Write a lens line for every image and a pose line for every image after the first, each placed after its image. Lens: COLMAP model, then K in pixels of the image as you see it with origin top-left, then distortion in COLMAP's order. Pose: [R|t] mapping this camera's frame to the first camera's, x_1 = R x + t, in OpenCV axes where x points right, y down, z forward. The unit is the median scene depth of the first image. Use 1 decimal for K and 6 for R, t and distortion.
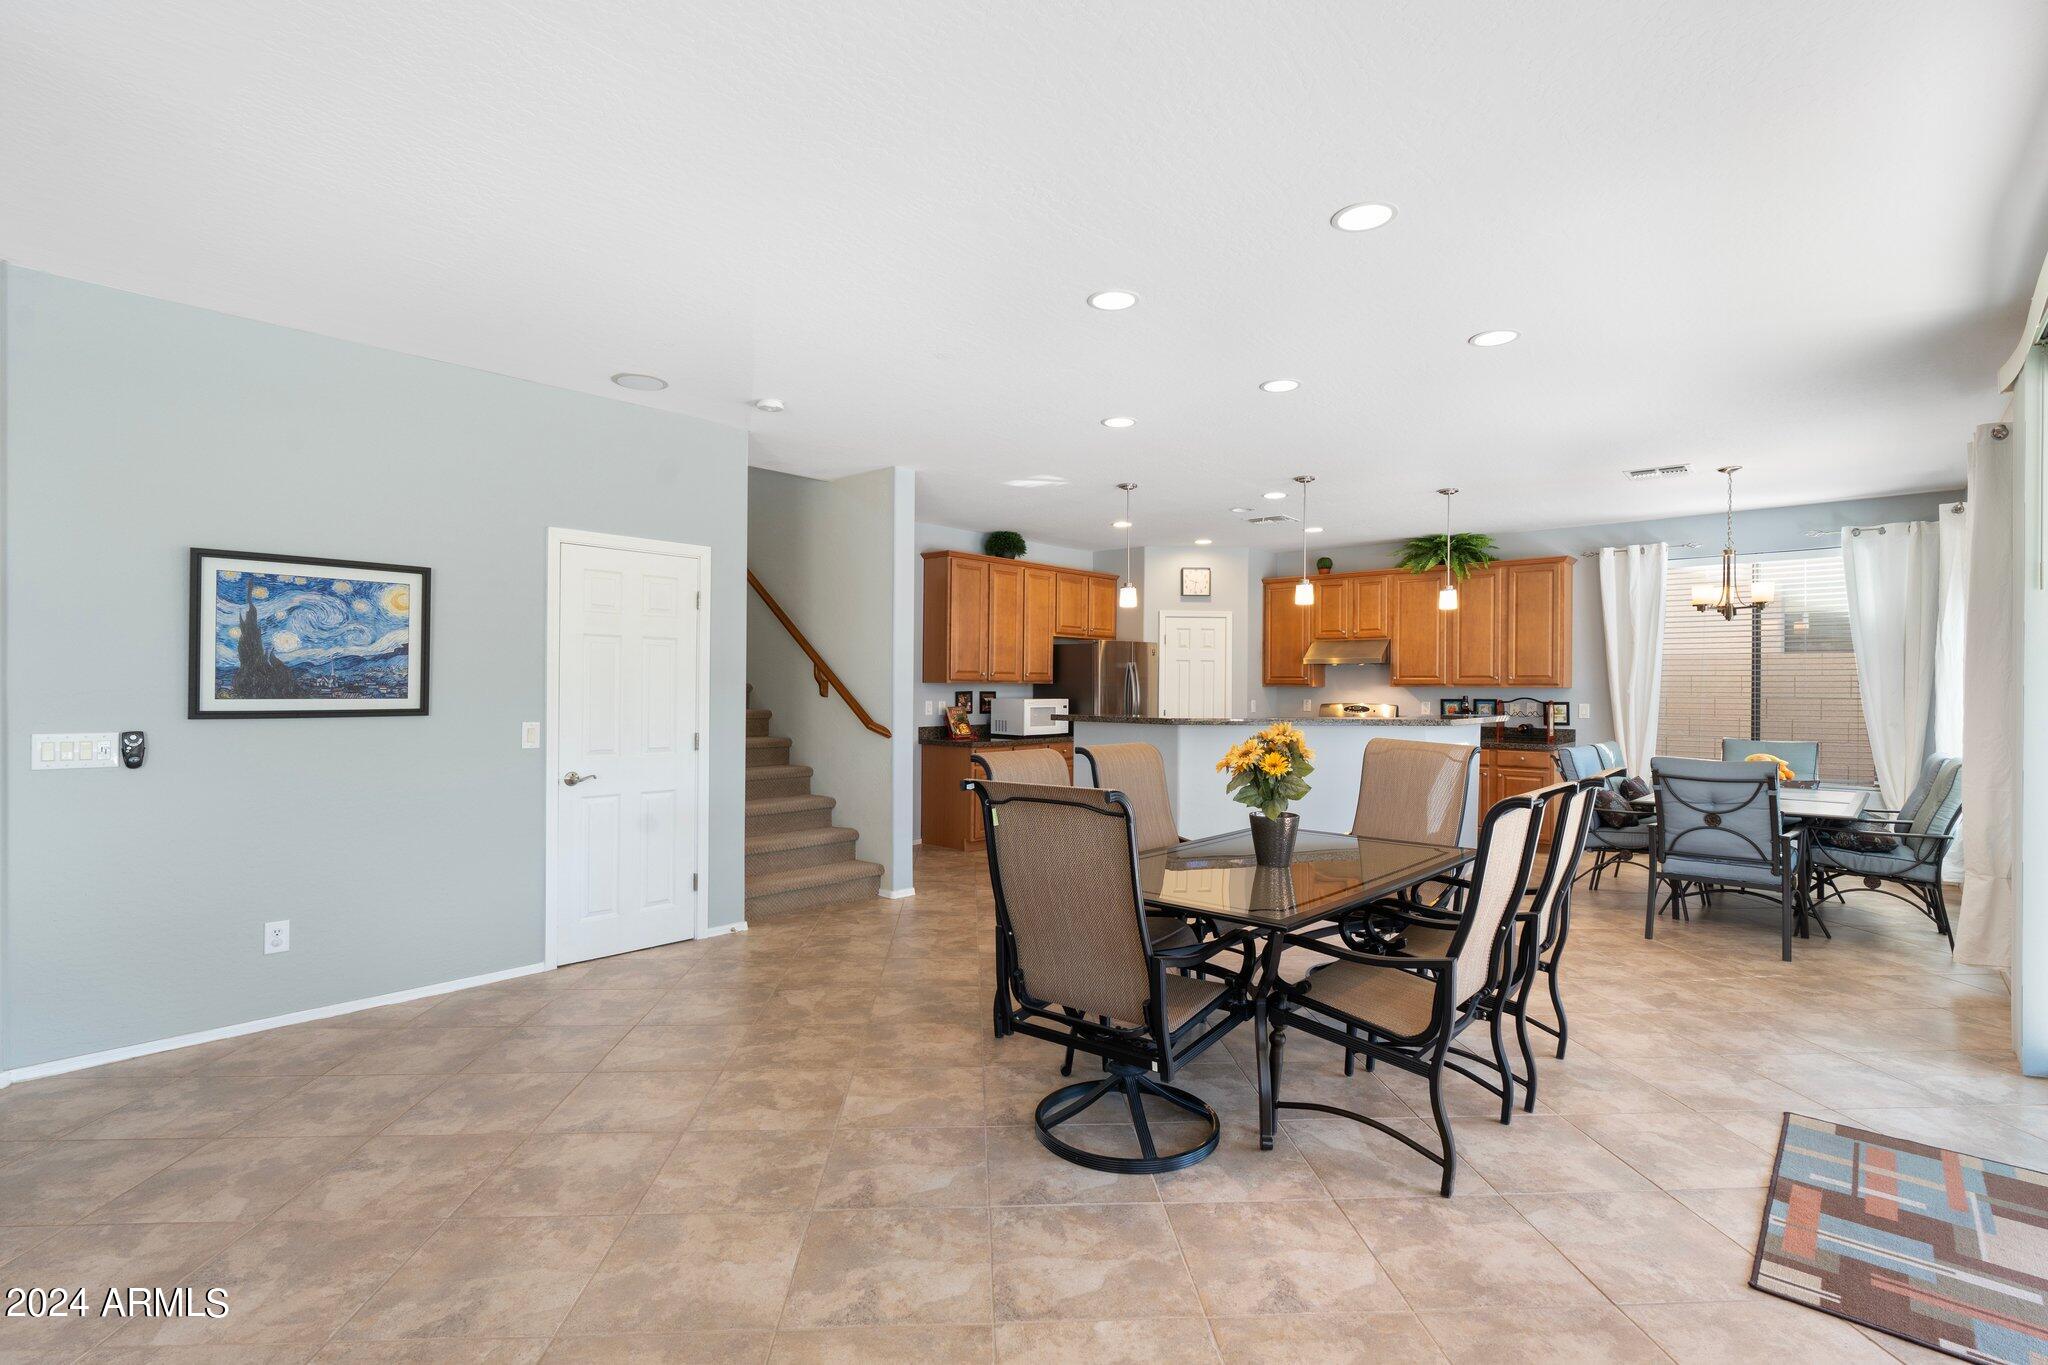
lens RADIAL K [[961.2, 0, 1010.4], [0, 961.2, 678.8], [0, 0, 1]] dist [0.000375, -0.000003]
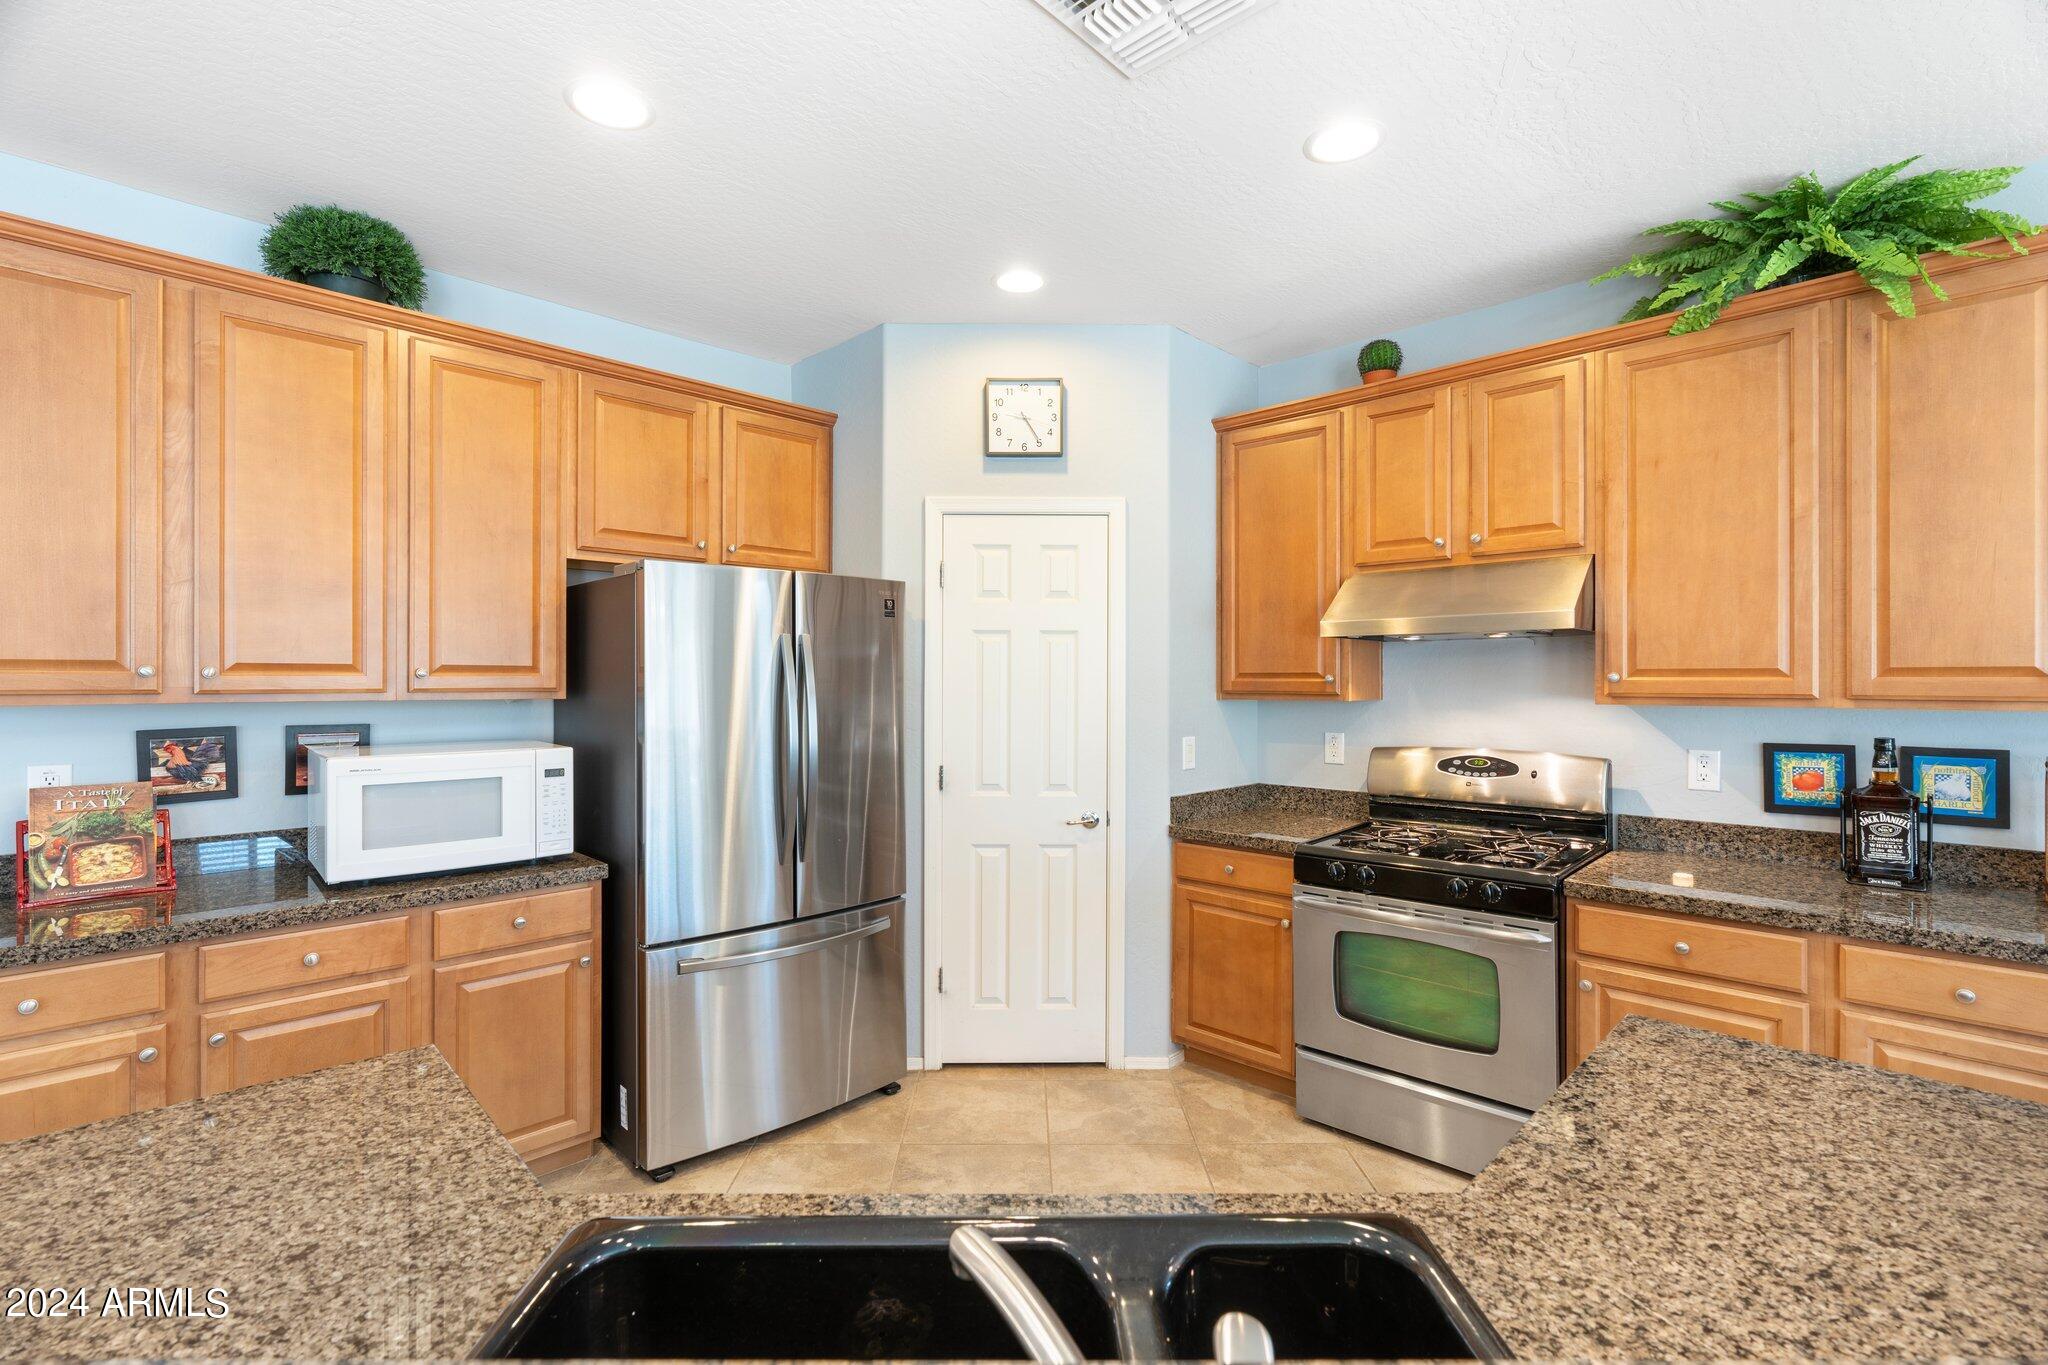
lens RADIAL K [[914.5, 0, 1028.8], [0, 914.5, 679.9], [0, 0, 1]] dist [-0.010414, 0.003857]
pose [[0.999319, -0.004732, -0.036601, 0.213689], [0.004932, 0.999973, 0.005358, -0.002331], [0.036575, -0.005535, 0.999316, 0.671540]]
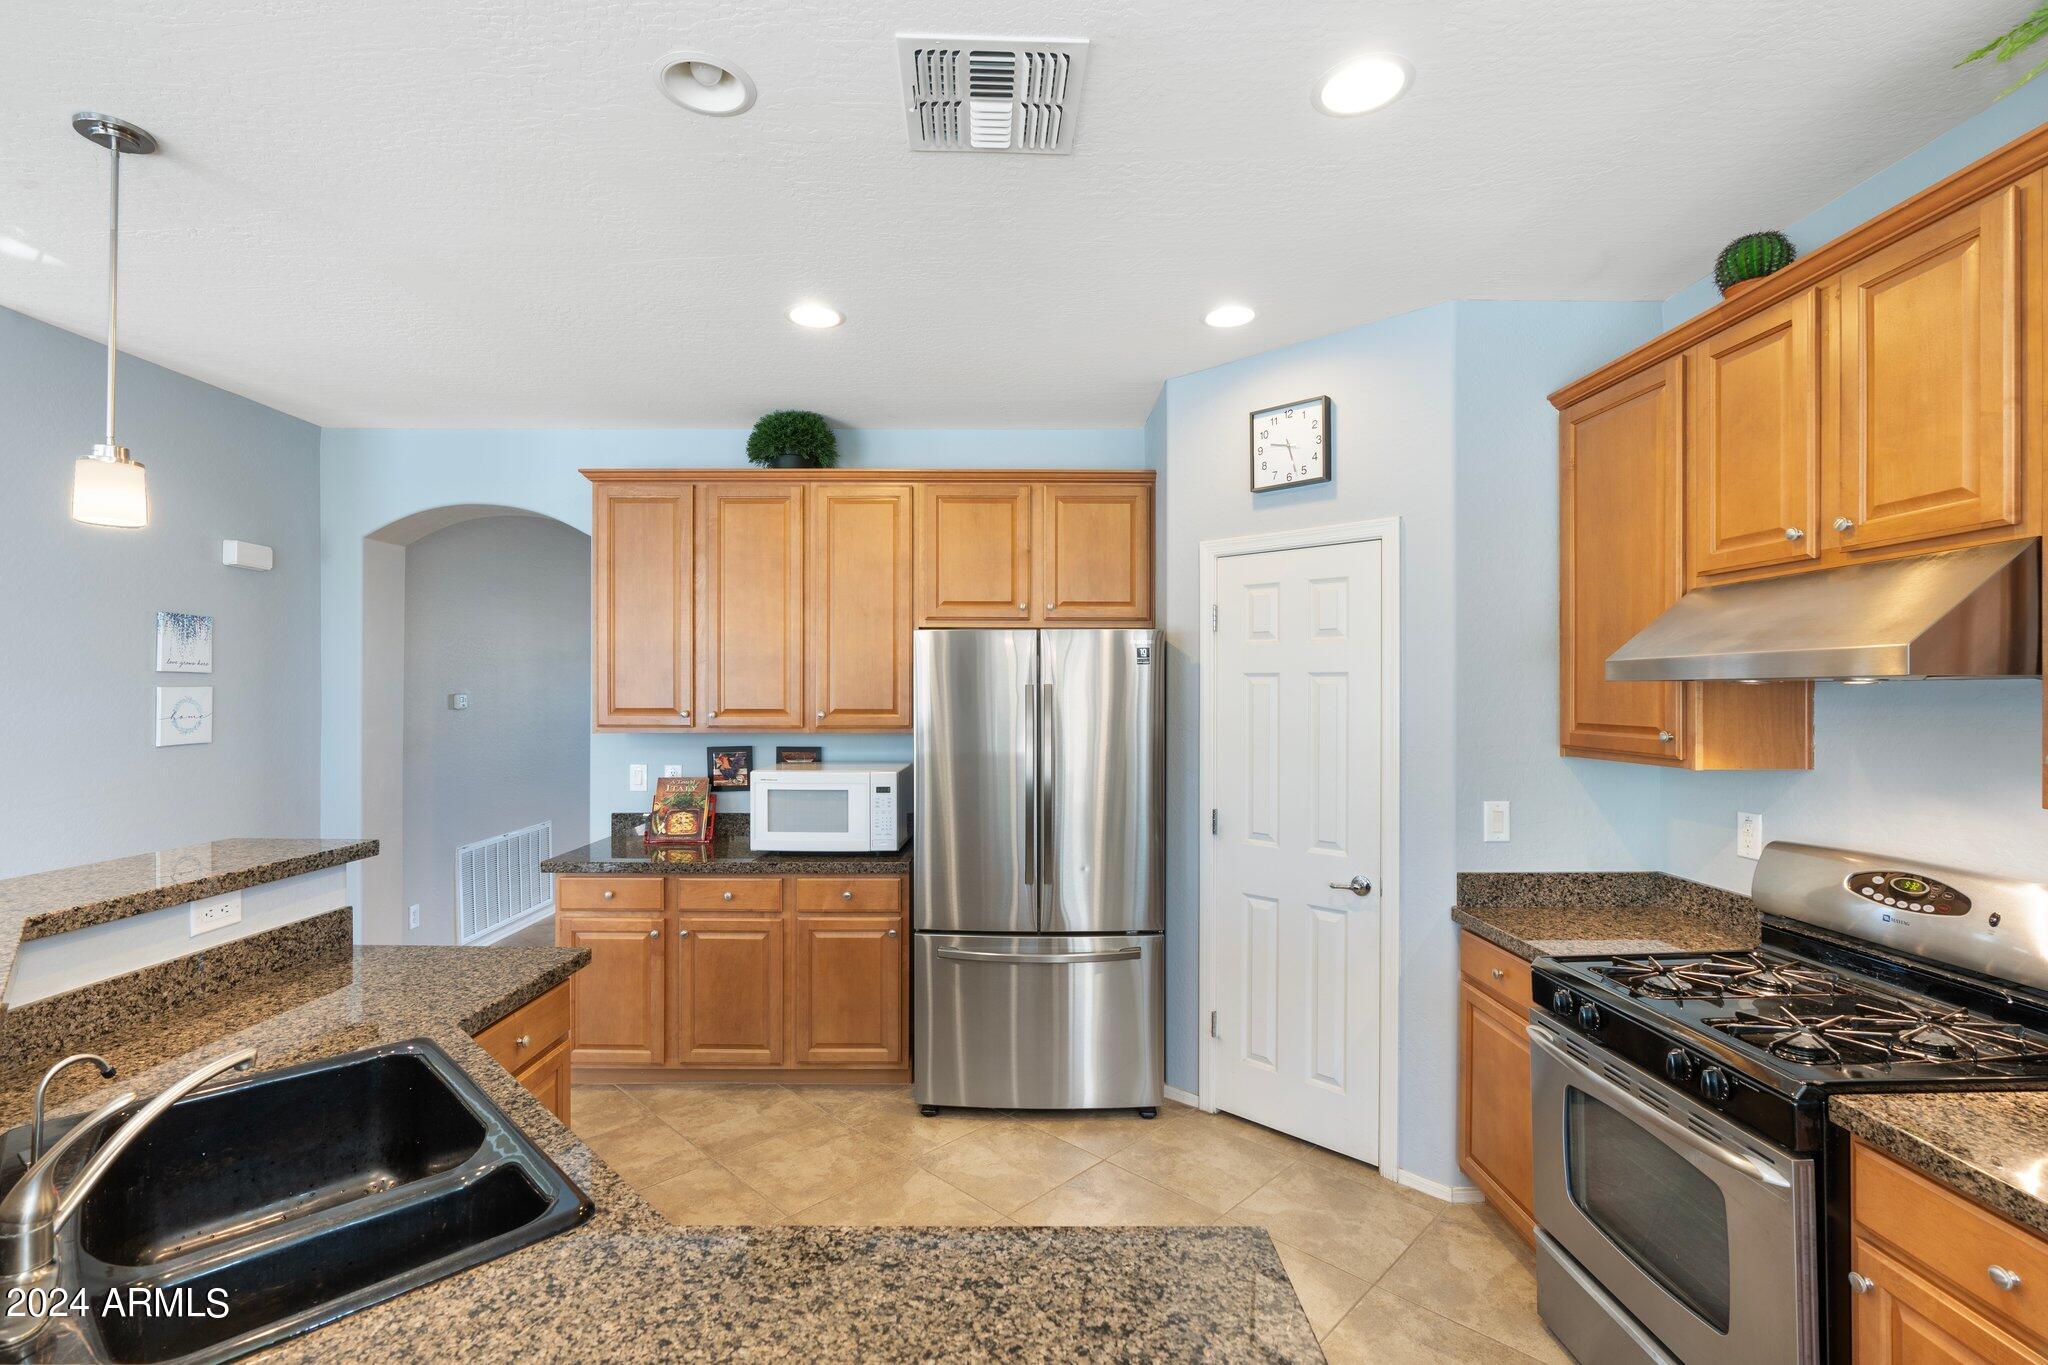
lens RADIAL K [[914.5, 0, 1005.6], [0, 914.5, 689.6], [0, 0, 1]] dist [-0.010414, 0.003857]
pose [[0.681175, -0.006338, -0.732093, 0.374419], [0.006220, 0.999977, -0.002869, -0.013517], [0.732094, -0.002600, 0.681198, 0.725548]]
